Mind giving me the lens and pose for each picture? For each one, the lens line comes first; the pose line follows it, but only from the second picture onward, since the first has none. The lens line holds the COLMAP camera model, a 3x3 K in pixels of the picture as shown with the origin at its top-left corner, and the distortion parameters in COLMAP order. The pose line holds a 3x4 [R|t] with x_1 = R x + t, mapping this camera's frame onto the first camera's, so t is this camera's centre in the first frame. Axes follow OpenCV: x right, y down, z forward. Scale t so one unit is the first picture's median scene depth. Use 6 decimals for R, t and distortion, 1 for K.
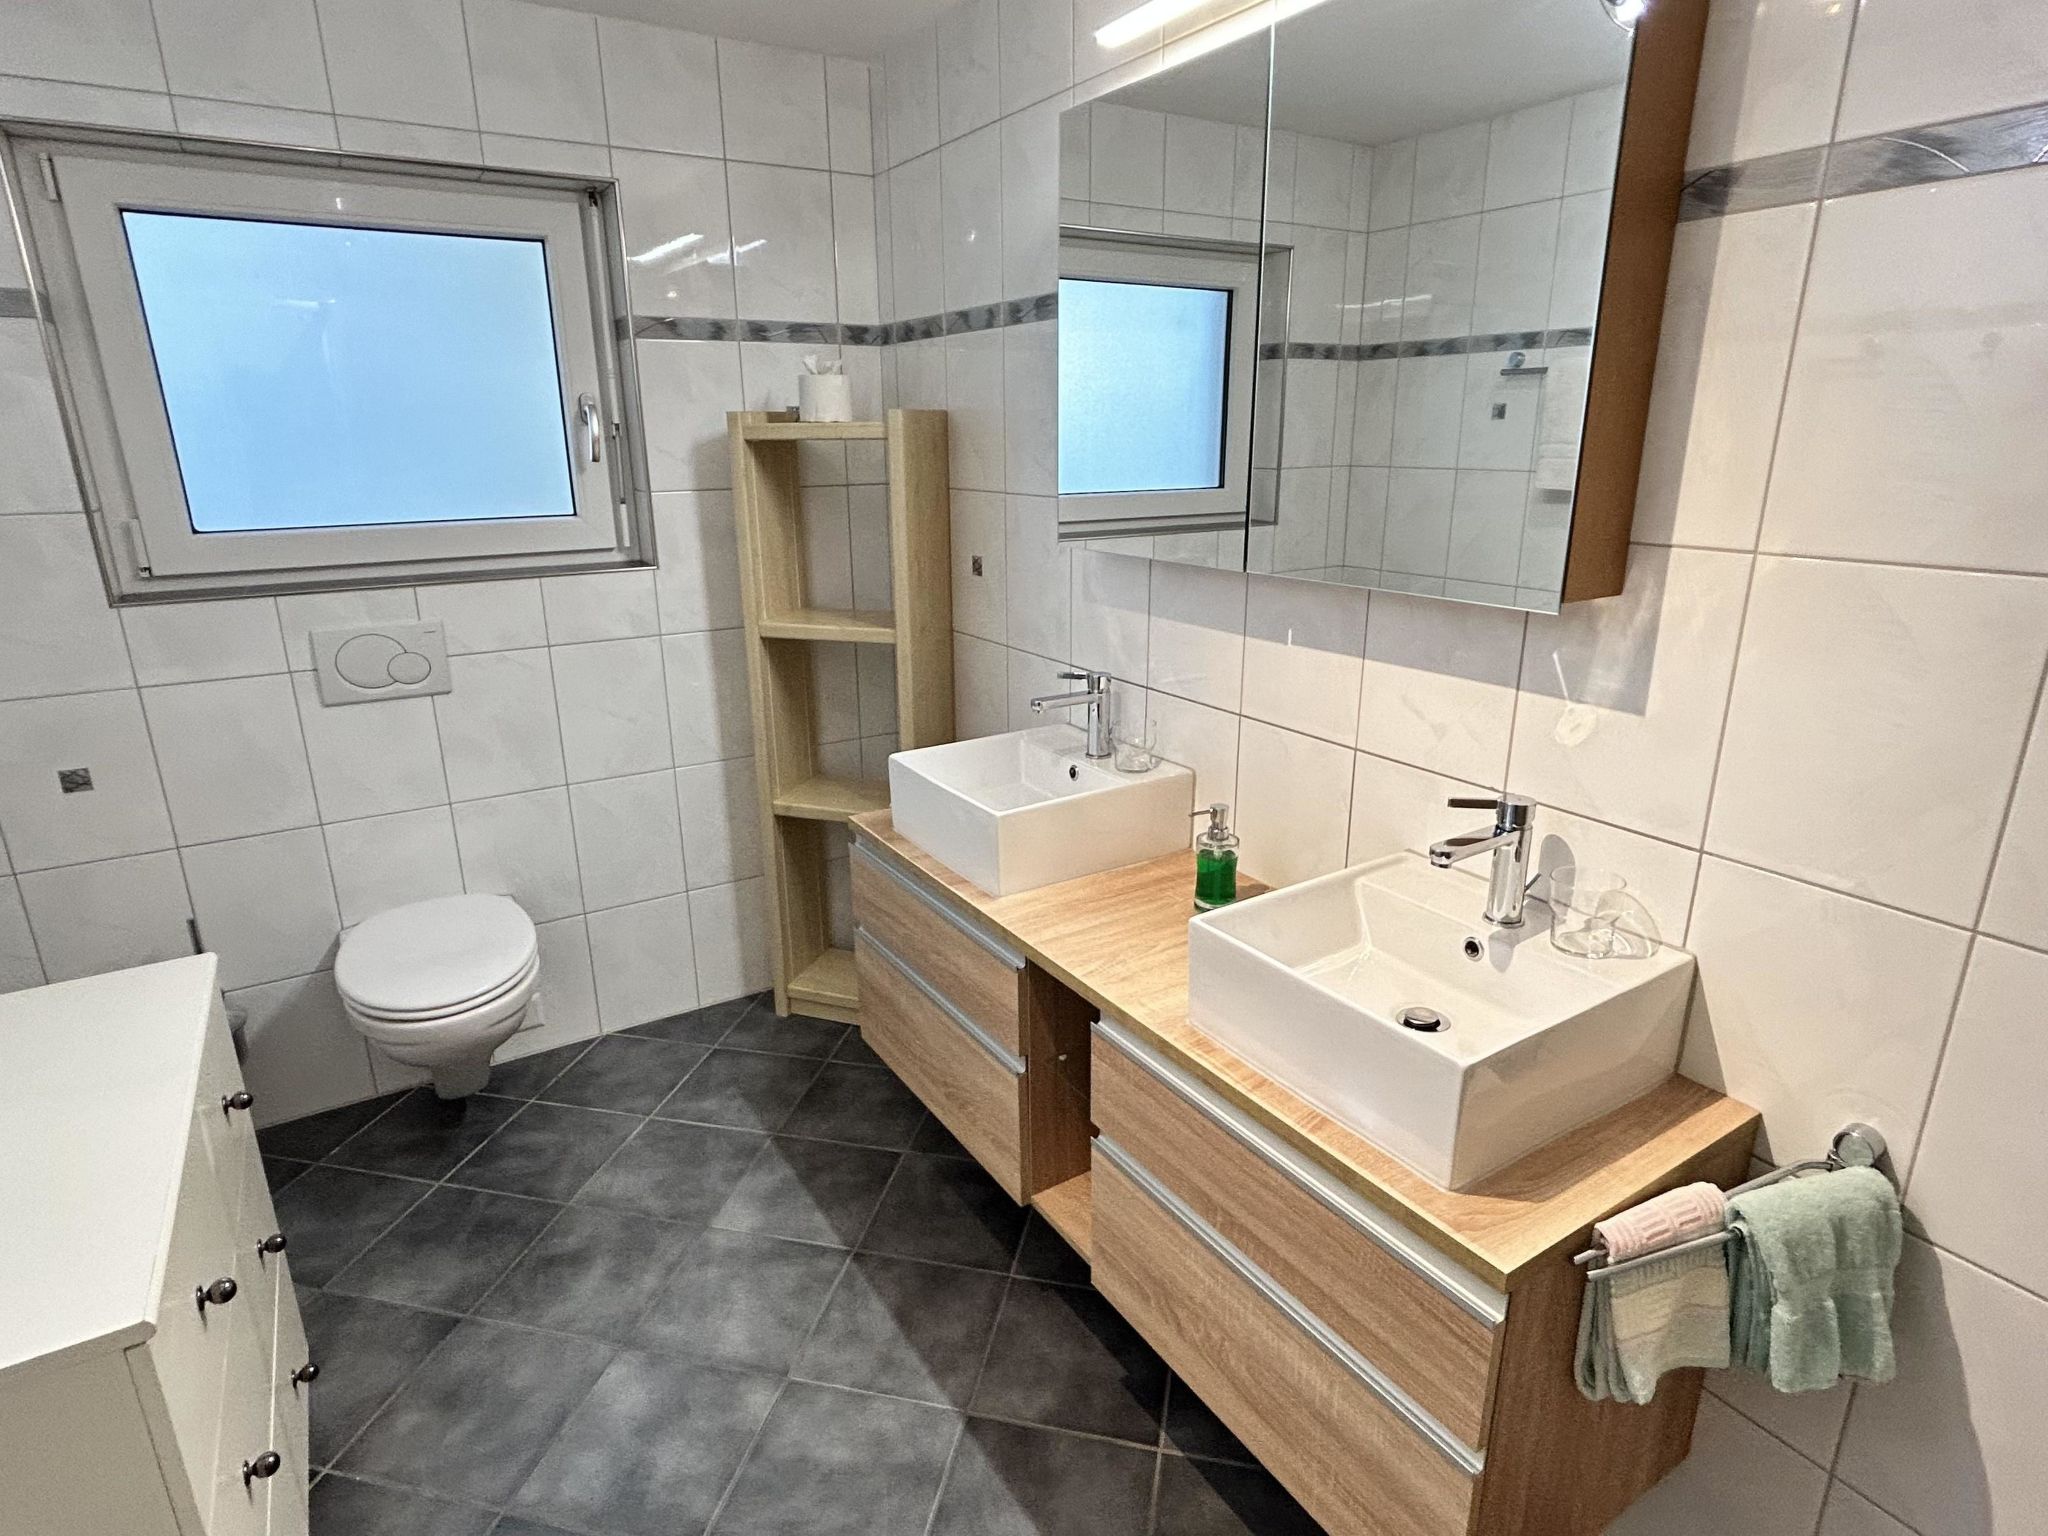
lens RADIAL K [[1109.8, 0, 1018.9], [0, 1109.8, 775.0], [0, 0, 1]] dist [-0.000668, 0.001723]
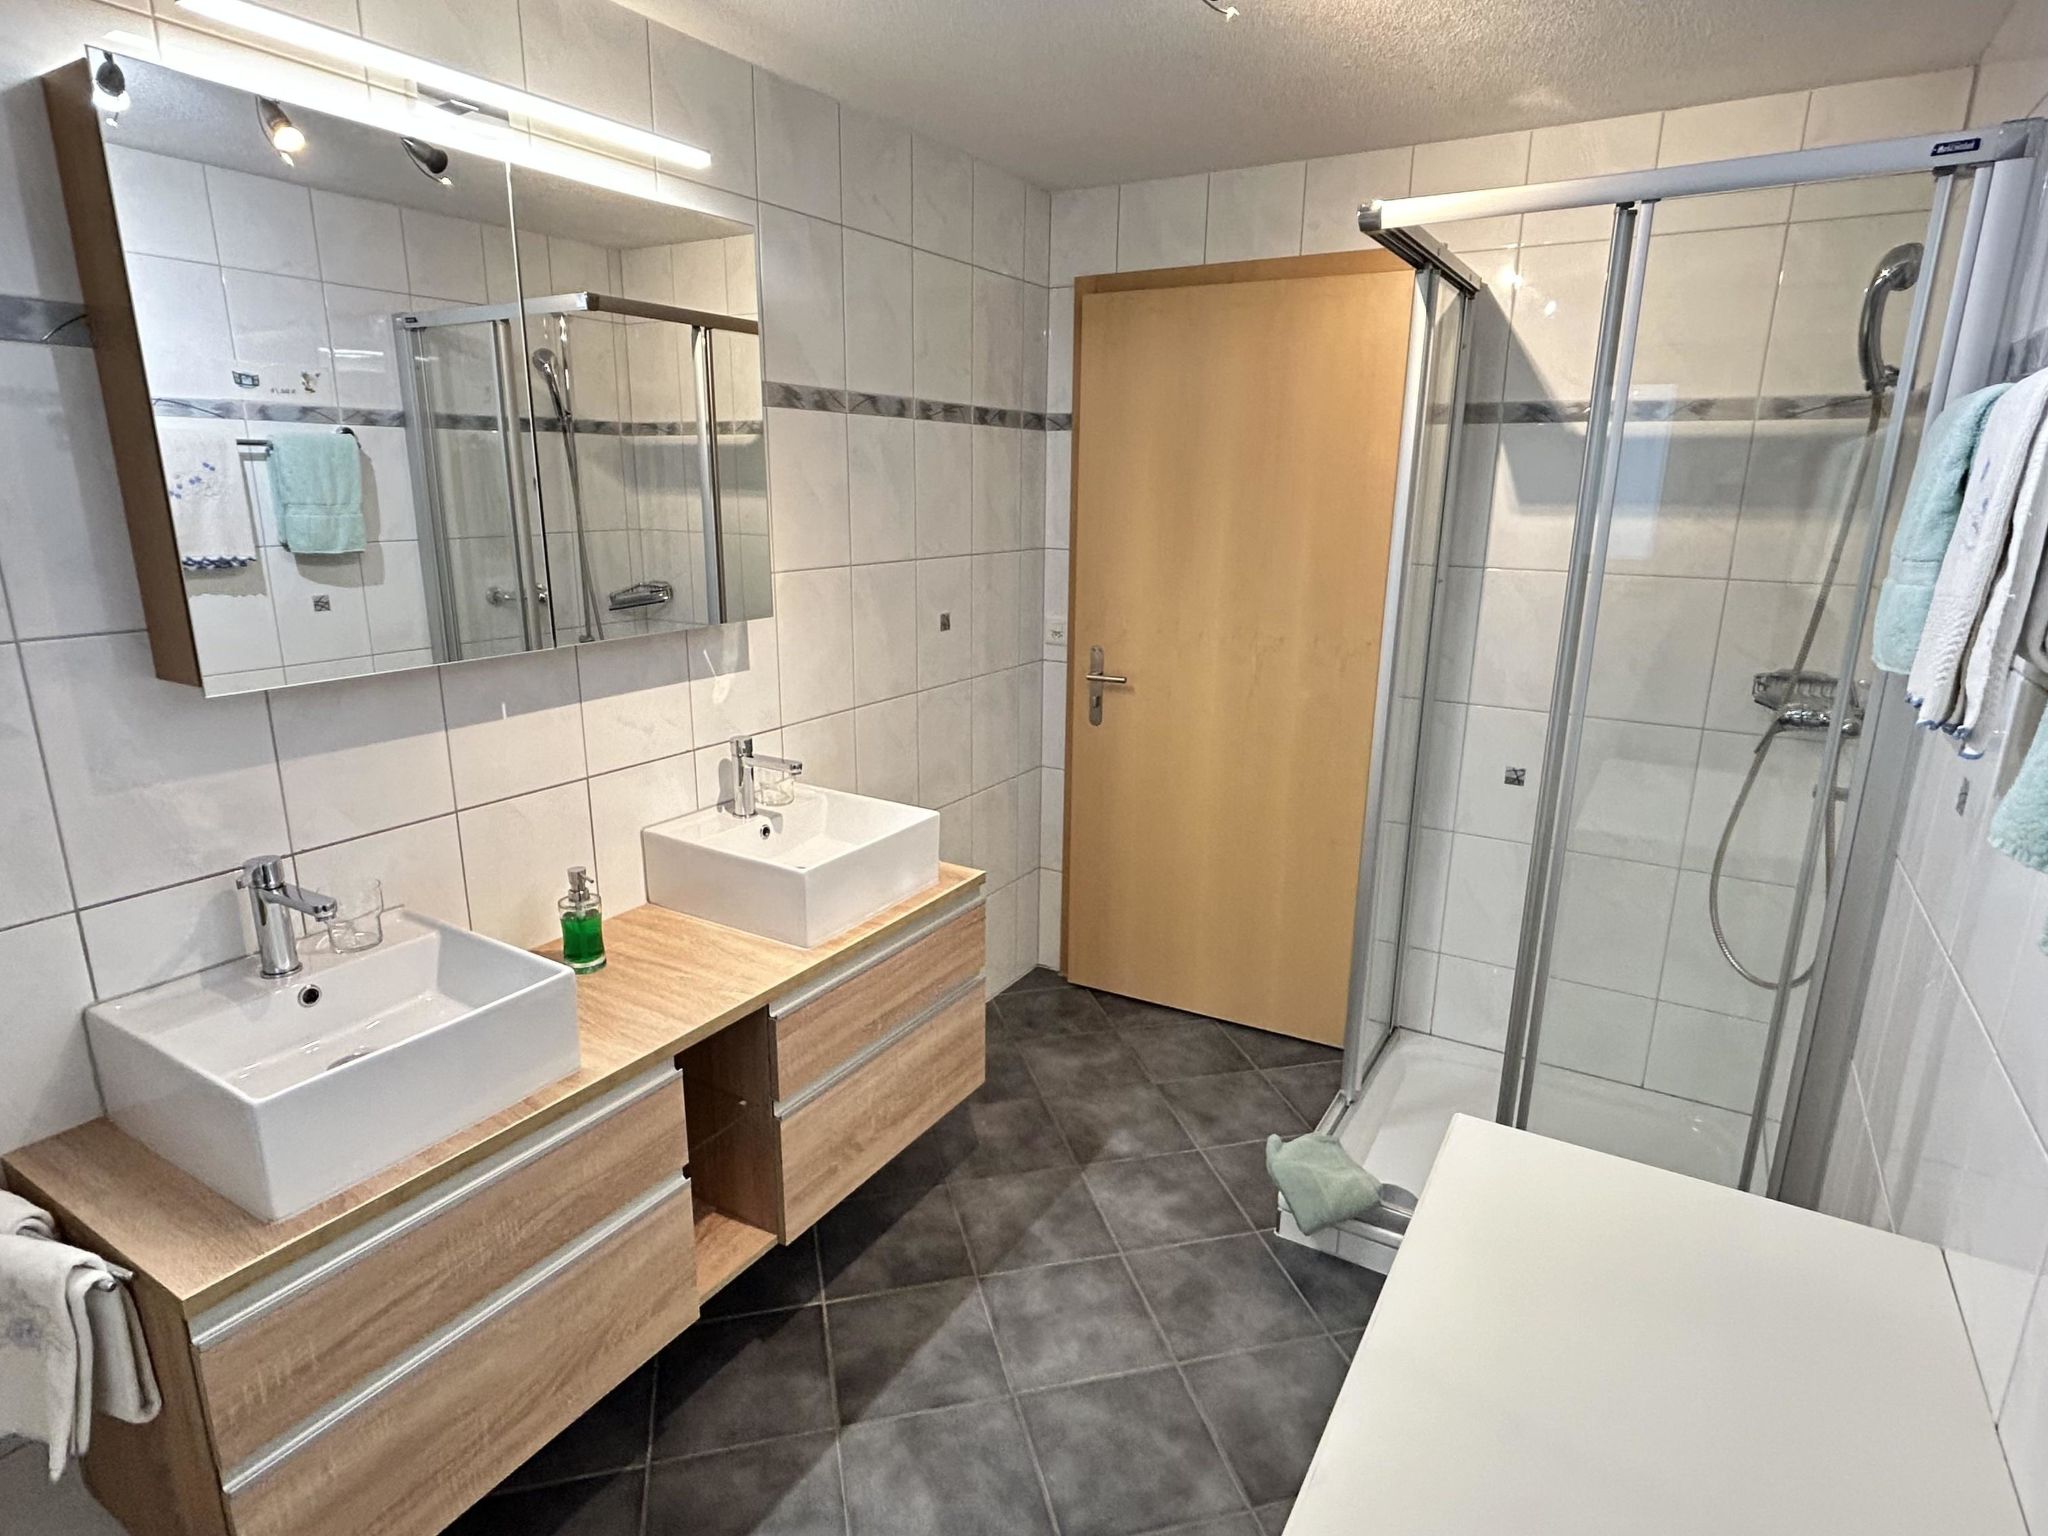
lens RADIAL K [[1109.8, 0, 1019.2], [0, 1109.8, 764.3], [0, 0, 1]] dist [-0.000668, 0.001723]
pose [[-0.450862, -0.220378, 0.864961, -0.944025], [0.257762, 0.895611, 0.362546, -0.351968], [-0.854566, 0.386412, -0.346992, 1.016058]]
